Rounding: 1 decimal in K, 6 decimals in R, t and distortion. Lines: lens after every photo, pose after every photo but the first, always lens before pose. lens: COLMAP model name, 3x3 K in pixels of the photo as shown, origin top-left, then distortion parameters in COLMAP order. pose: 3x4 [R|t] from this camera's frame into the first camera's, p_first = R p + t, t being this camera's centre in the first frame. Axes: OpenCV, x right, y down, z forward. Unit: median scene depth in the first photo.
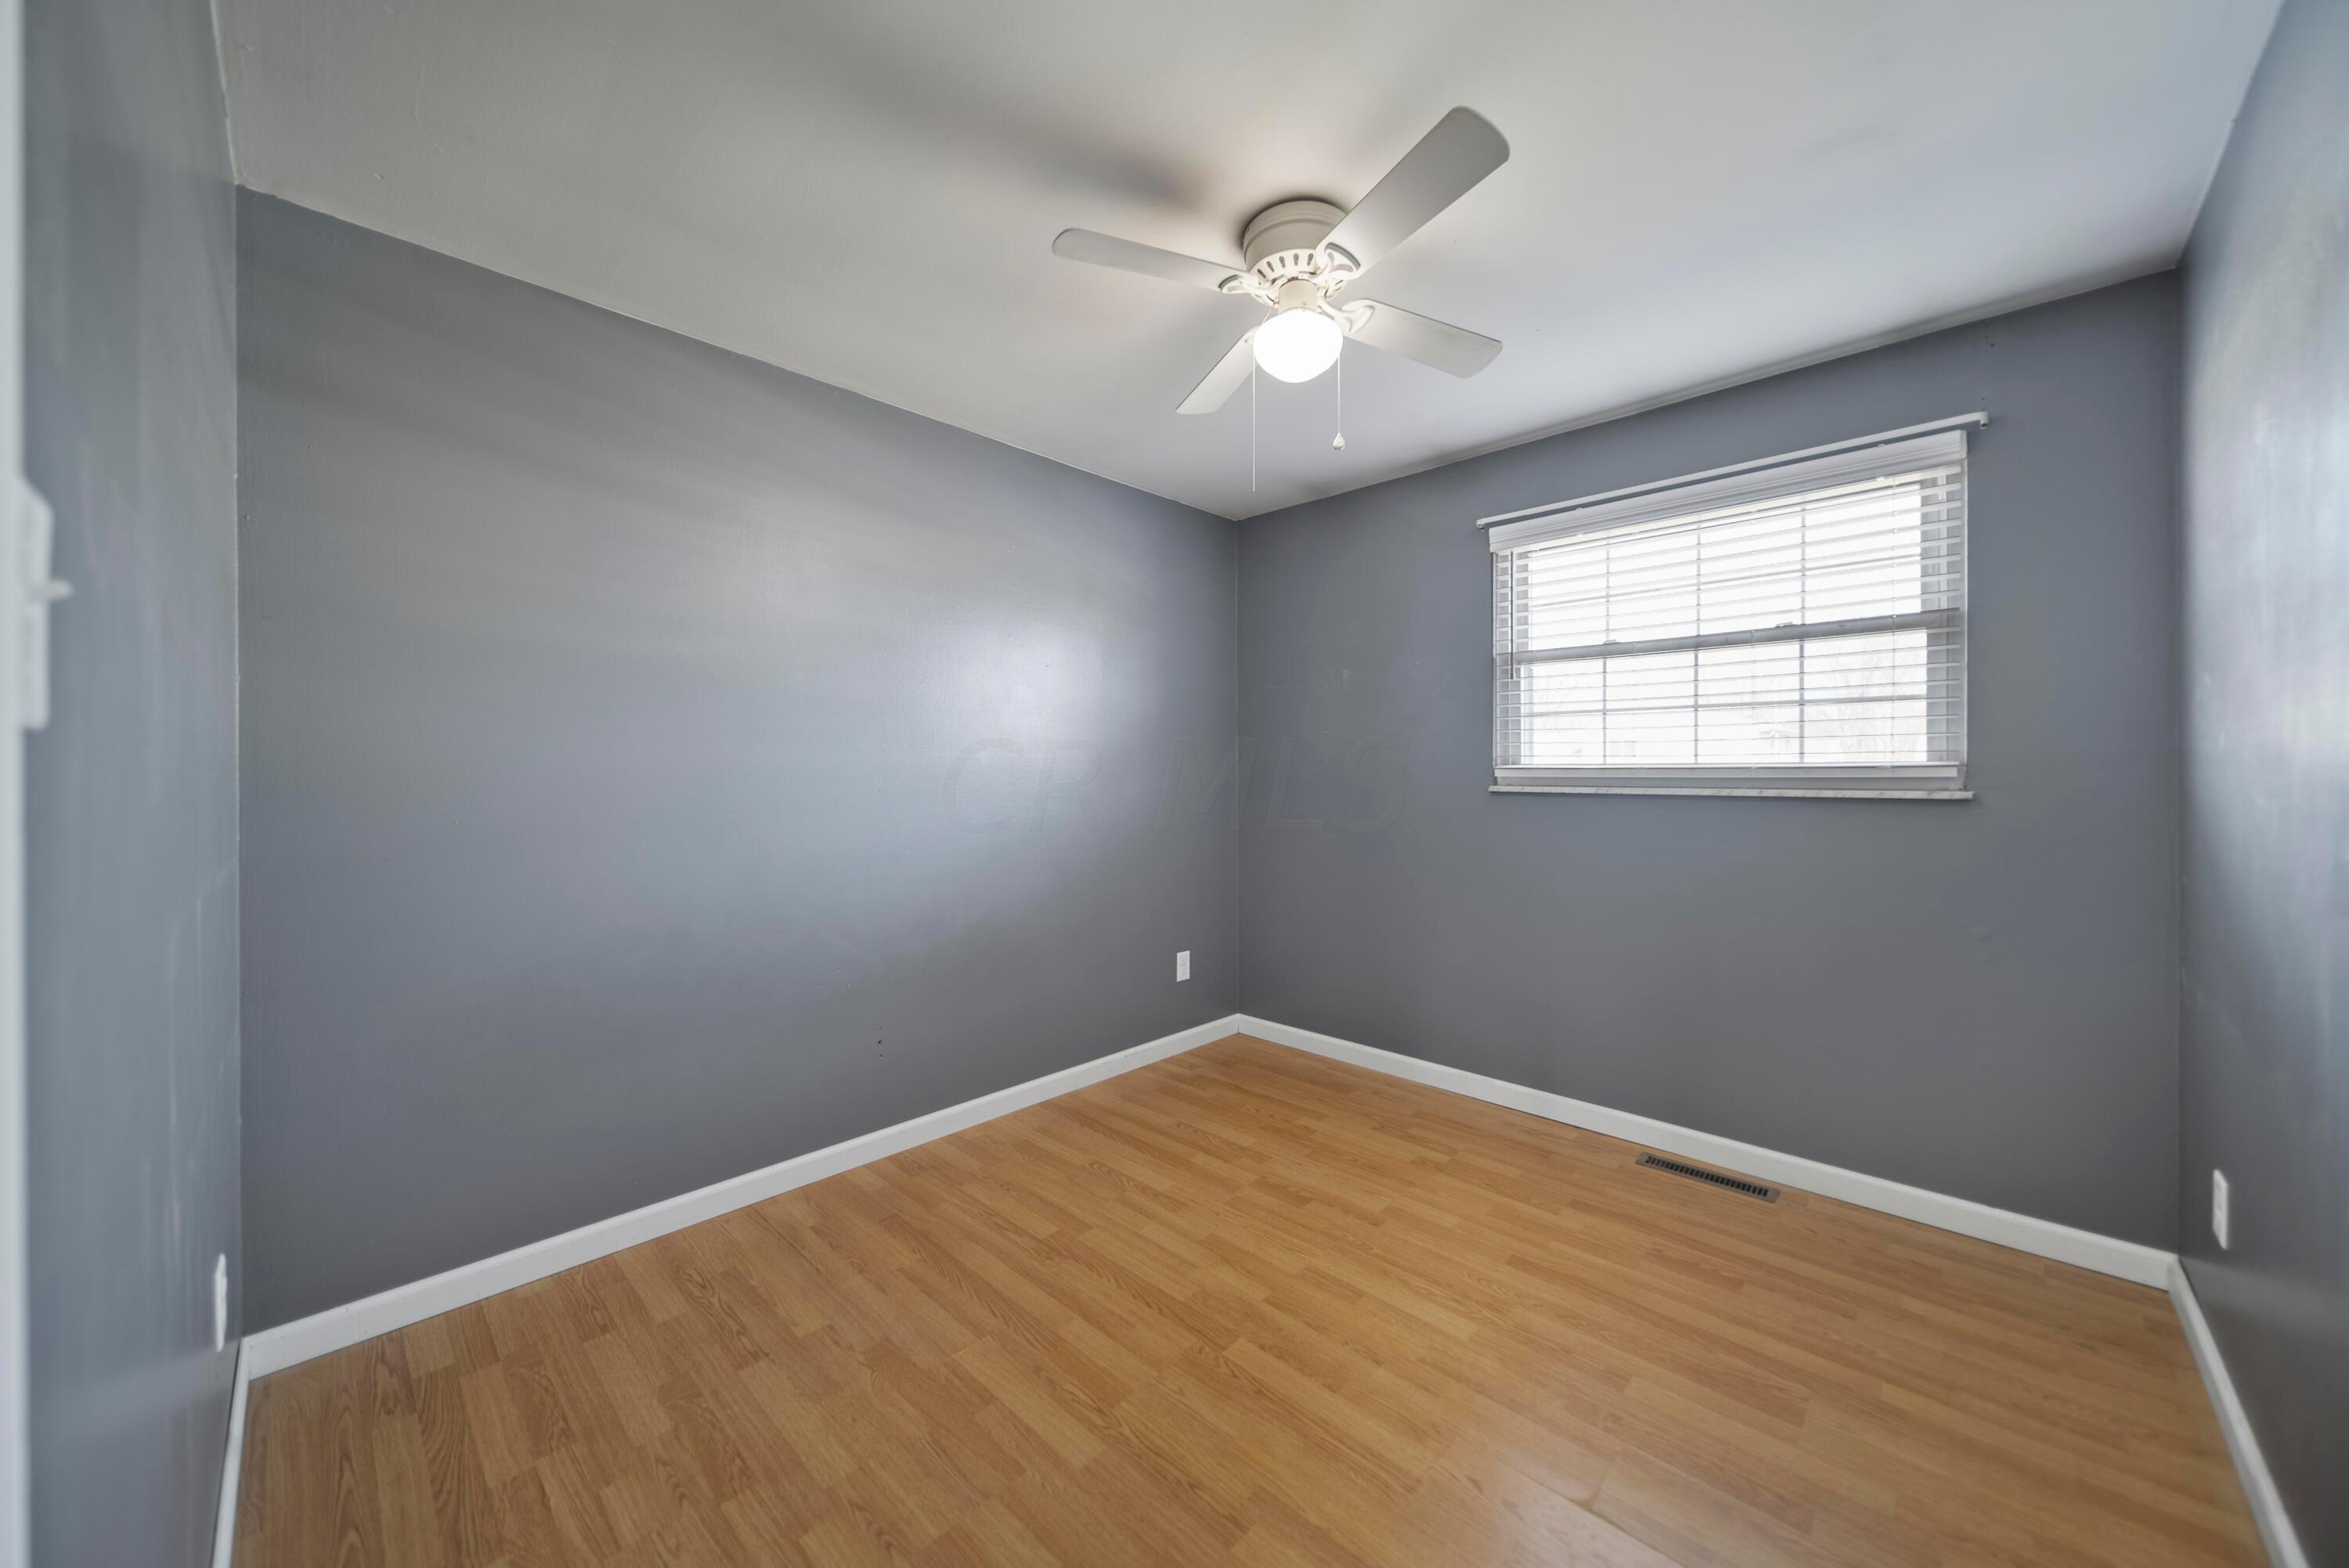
lens RADIAL K [[834.2, 0, 1169.5], [0, 834.2, 787.4], [0, 0, 1]] dist [-0.000139, -0.000231]
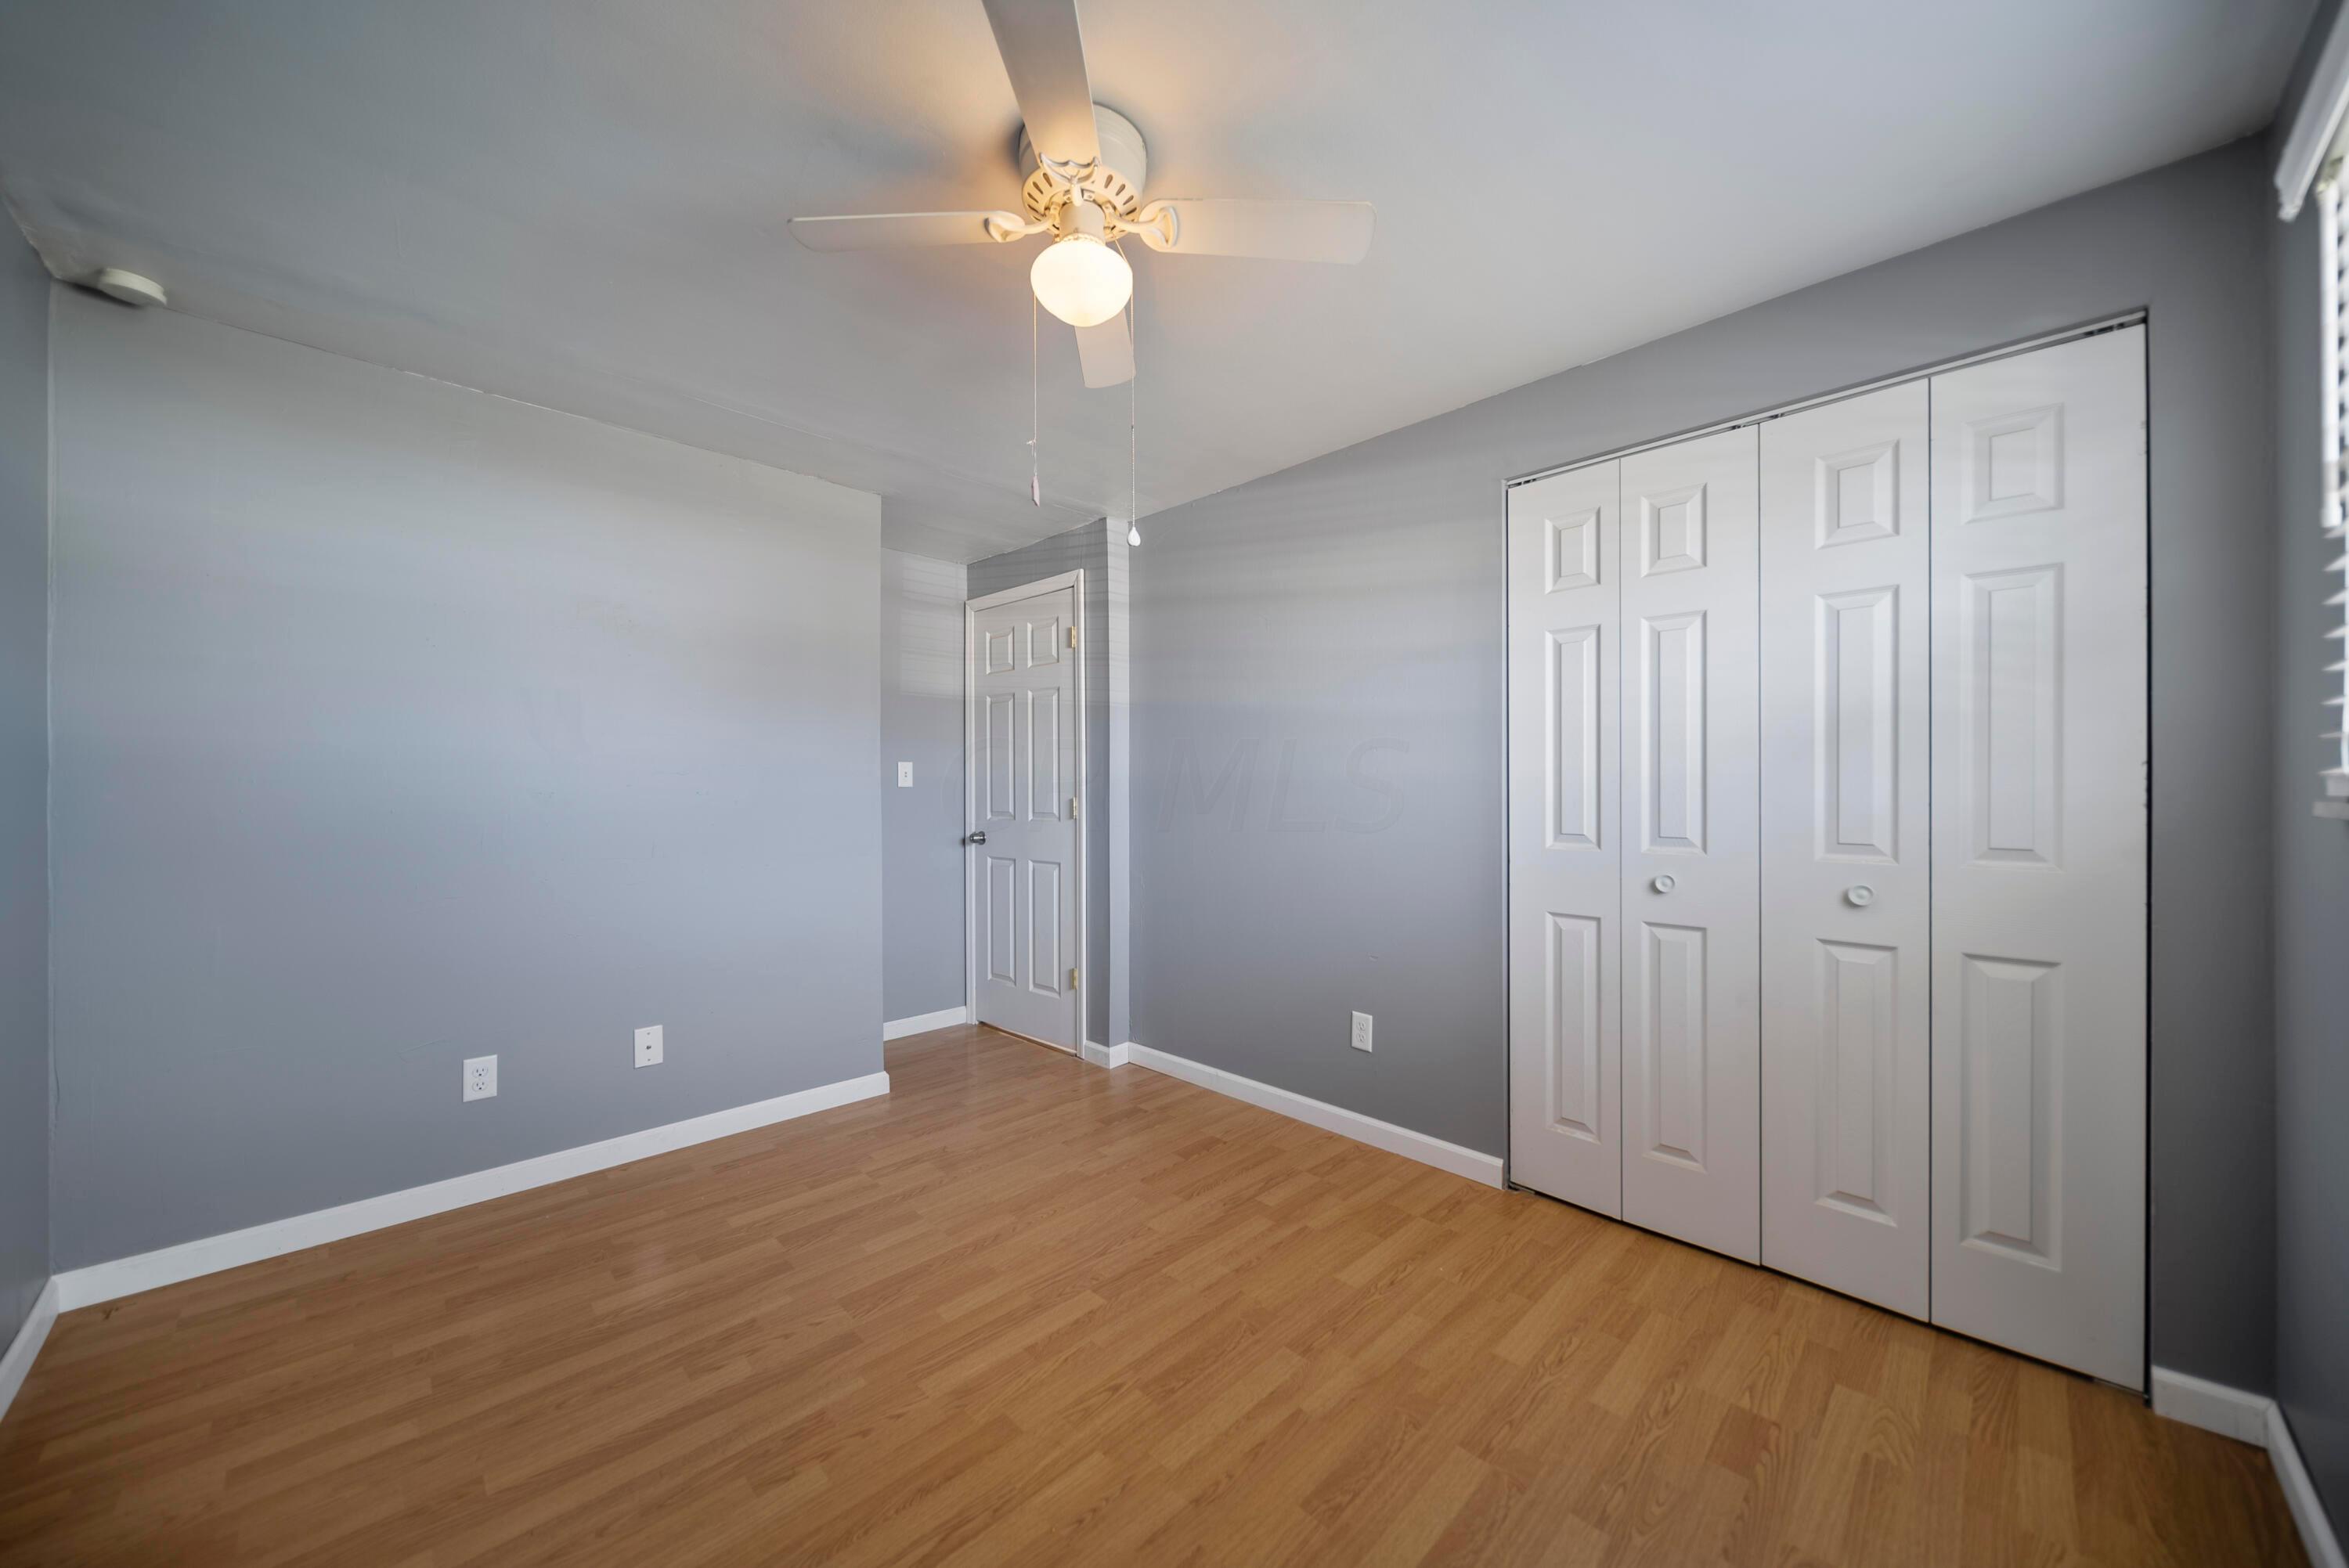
lens RADIAL K [[834.2, 0, 1169.5], [0, 834.2, 787.4], [0, 0, 1]] dist [-0.000139, -0.000231]
pose [[-0.010570, 0.002050, -0.999942, 0.793120], [-0.009307, 0.999954, 0.002148, -0.015777], [0.999901, 0.009329, -0.010551, 0.815384]]
